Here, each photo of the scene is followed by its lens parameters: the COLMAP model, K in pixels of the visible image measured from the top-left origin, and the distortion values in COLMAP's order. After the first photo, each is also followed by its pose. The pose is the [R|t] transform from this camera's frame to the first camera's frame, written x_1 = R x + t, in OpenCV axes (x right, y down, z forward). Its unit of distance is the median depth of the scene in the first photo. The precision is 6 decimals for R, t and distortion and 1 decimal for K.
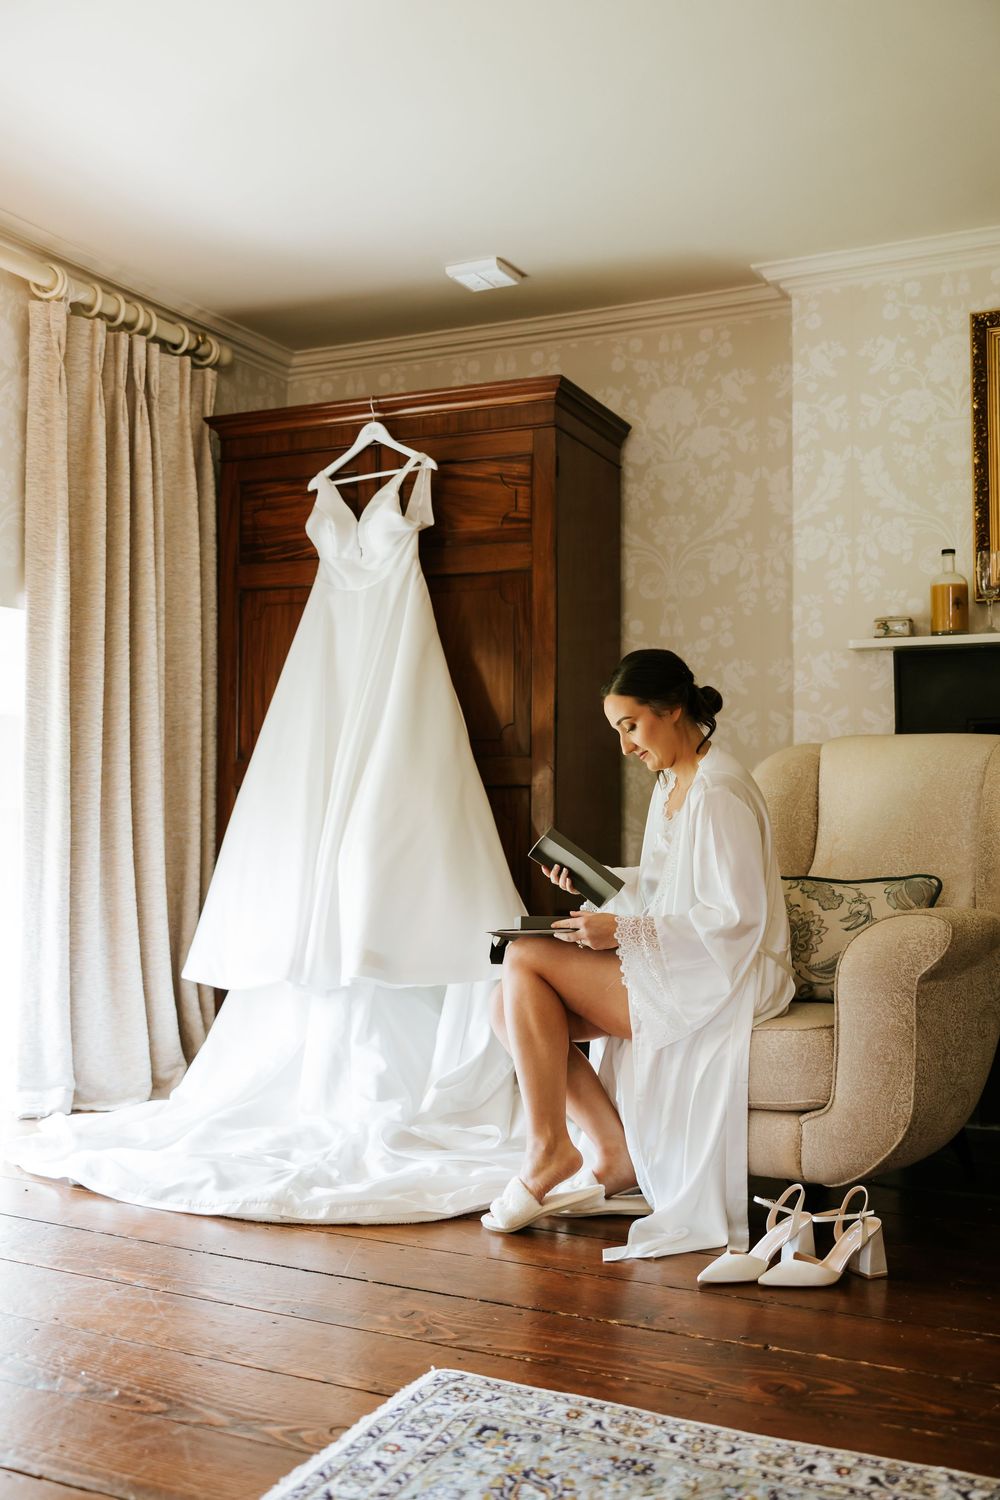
lens RADIAL K [[1476.7, 0, 502.5], [0, 1476.7, 747.4], [0, 0, 1]] dist [0.012589, 0.000000]
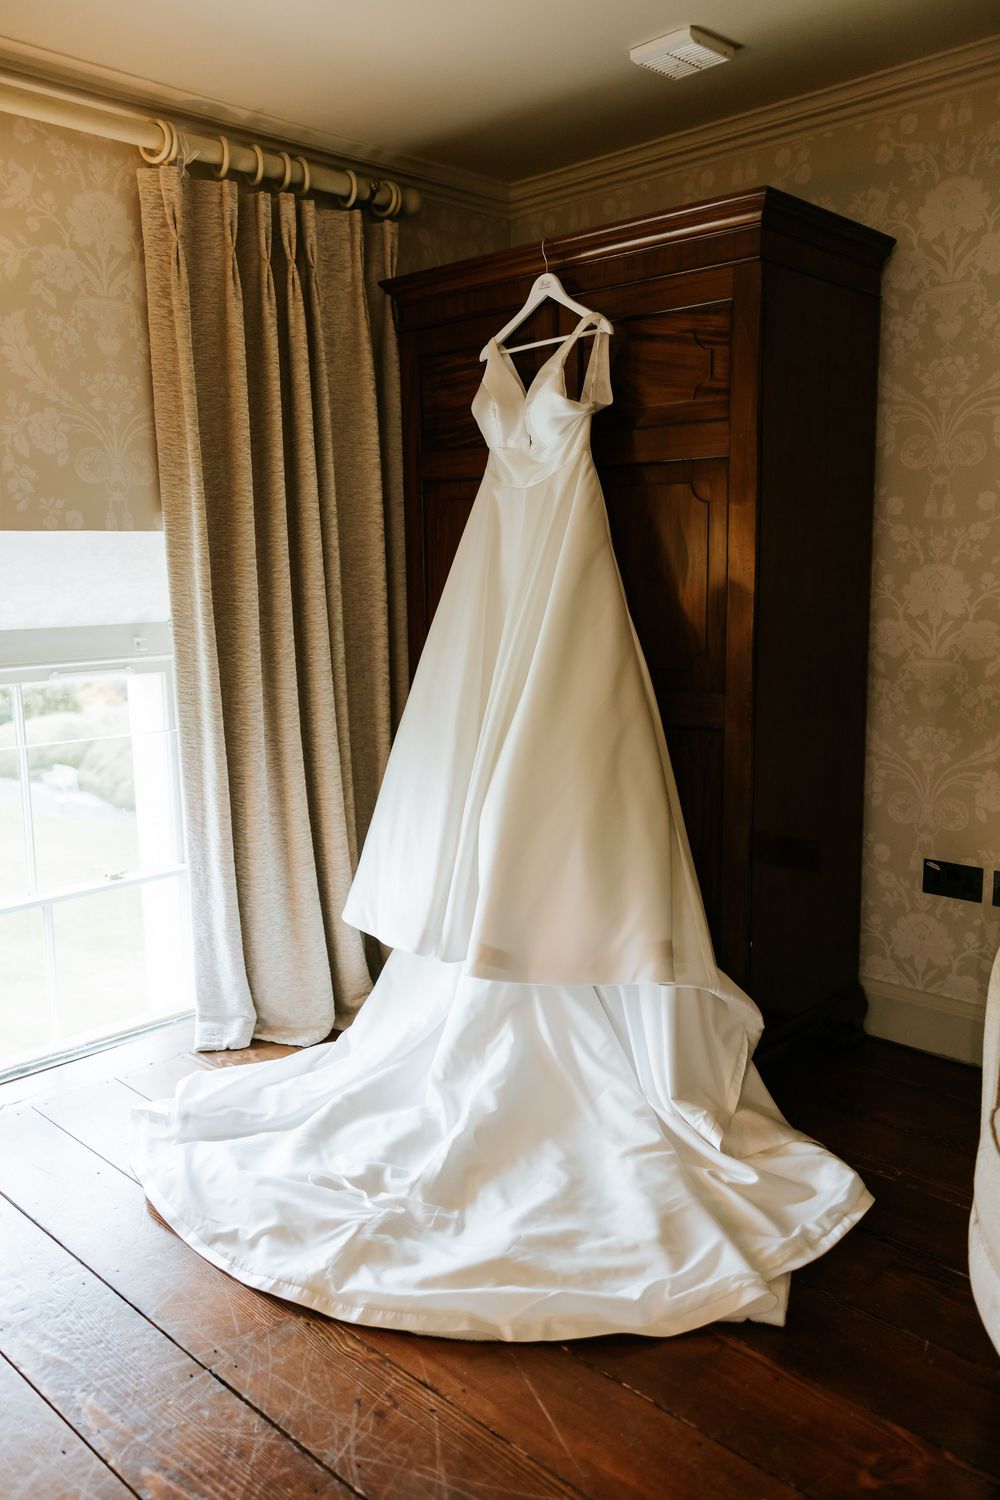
lens RADIAL K [[1197.2, 0, 494.0], [0, 1197.2, 754.1], [0, 0, 1]] dist [0.008111, -0.005766]
pose [[0.944590, 0.035237, -0.326357, 0.111753], [0.030997, 0.980204, 0.195547, -0.091104], [0.326787, -0.194828, 0.924799, 0.330564]]
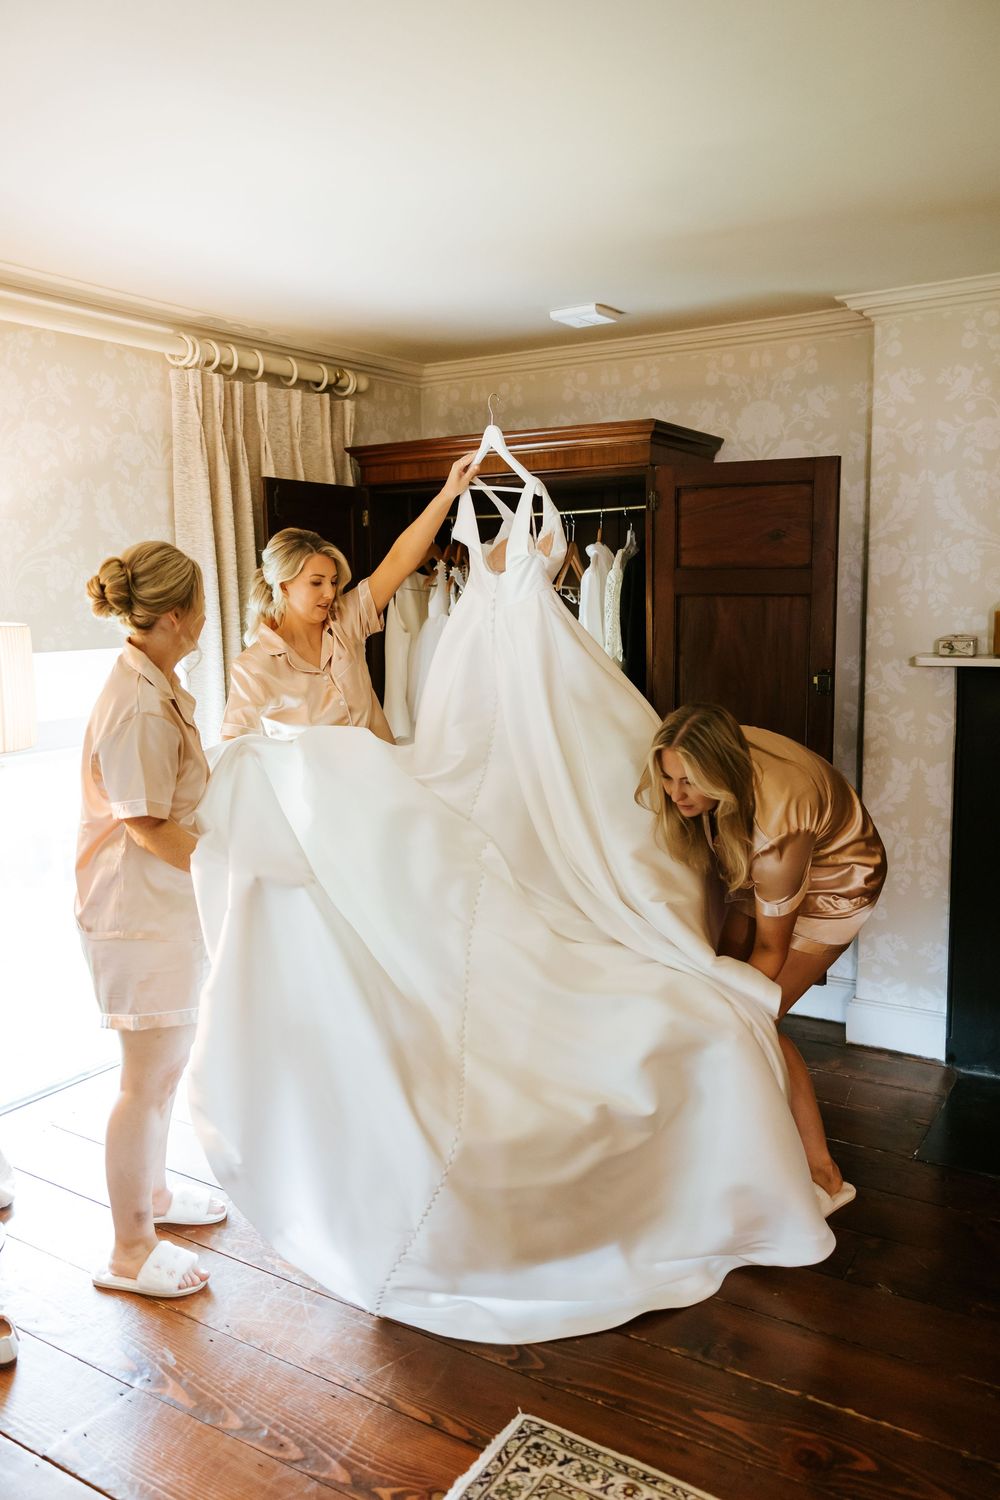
lens RADIAL K [[1197.2, 0, 493.6], [0, 1197.2, 749.9], [0, 0, 1]] dist [0.008111, -0.005766]
pose [[0.992282, -0.001471, -0.123993, 0.030082], [0.022731, 0.985143, 0.170227, -0.157401], [0.121901, -0.171731, 0.977573, 0.067901]]
